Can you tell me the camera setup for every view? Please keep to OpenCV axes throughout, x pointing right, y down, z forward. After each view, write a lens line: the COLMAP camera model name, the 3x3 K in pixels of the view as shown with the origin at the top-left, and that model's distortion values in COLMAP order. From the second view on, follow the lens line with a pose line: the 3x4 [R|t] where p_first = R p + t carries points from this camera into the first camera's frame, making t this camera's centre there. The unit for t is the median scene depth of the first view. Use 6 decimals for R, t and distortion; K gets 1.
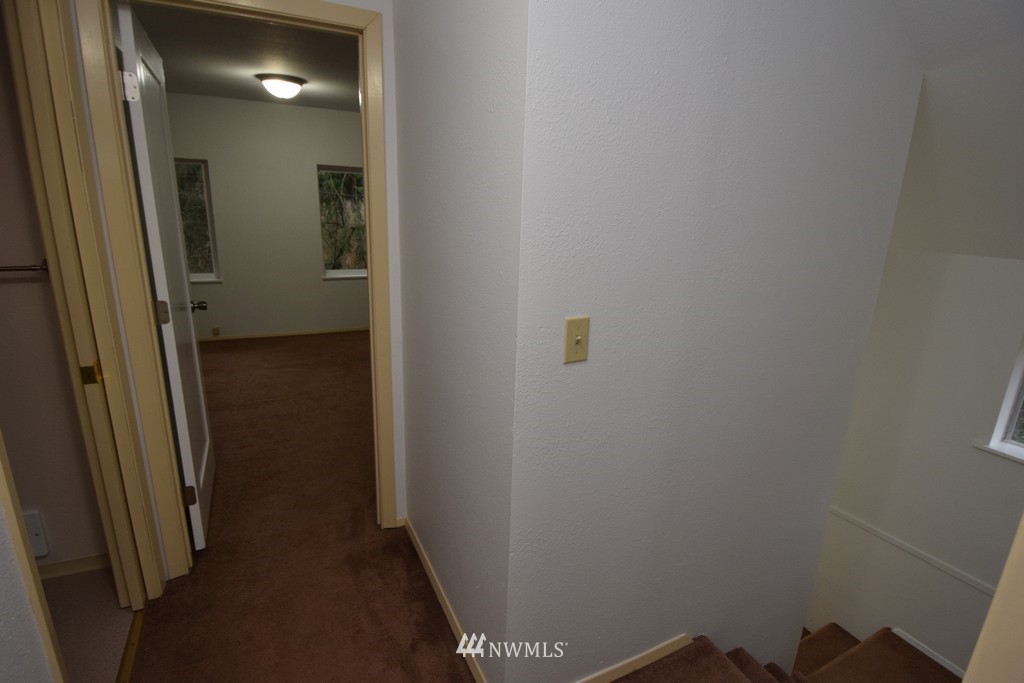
lens RADIAL K [[493.1, 0, 518.5], [0, 493.1, 341.5], [0, 0, 1]] dist [0.009449, -0.018033]
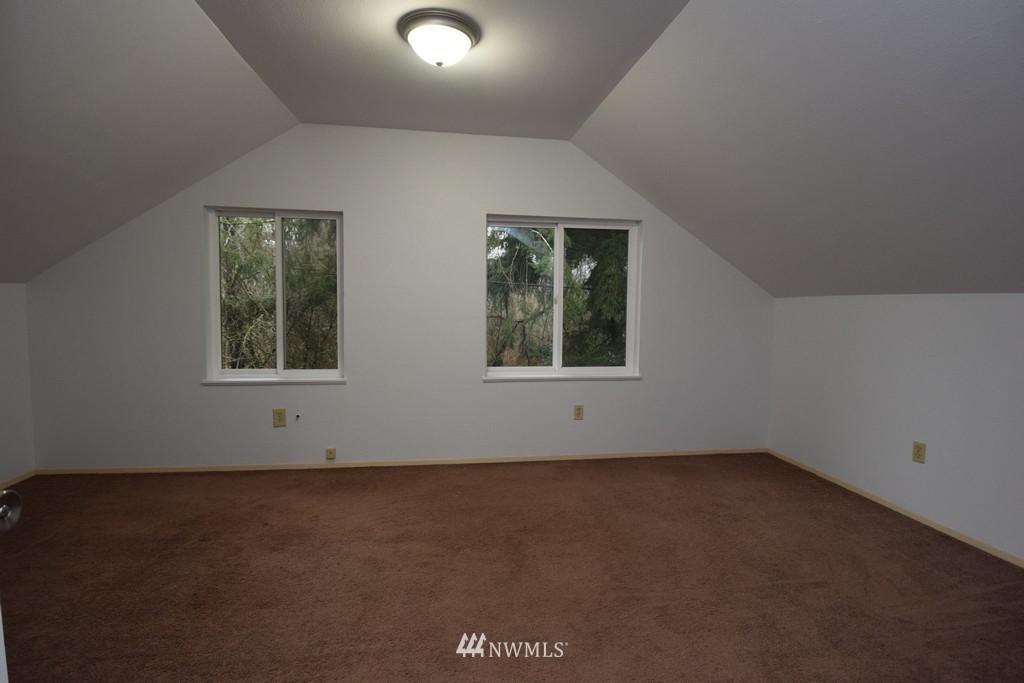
lens RADIAL K [[493.1, 0, 511.1], [0, 493.1, 339.8], [0, 0, 1]] dist [0.009449, -0.018033]
pose [[0.949926, 0.002422, -0.312465, -0.077729], [-0.064586, 0.979899, -0.188752, -0.029573], [0.305727, 0.199481, 0.930988, 0.193915]]
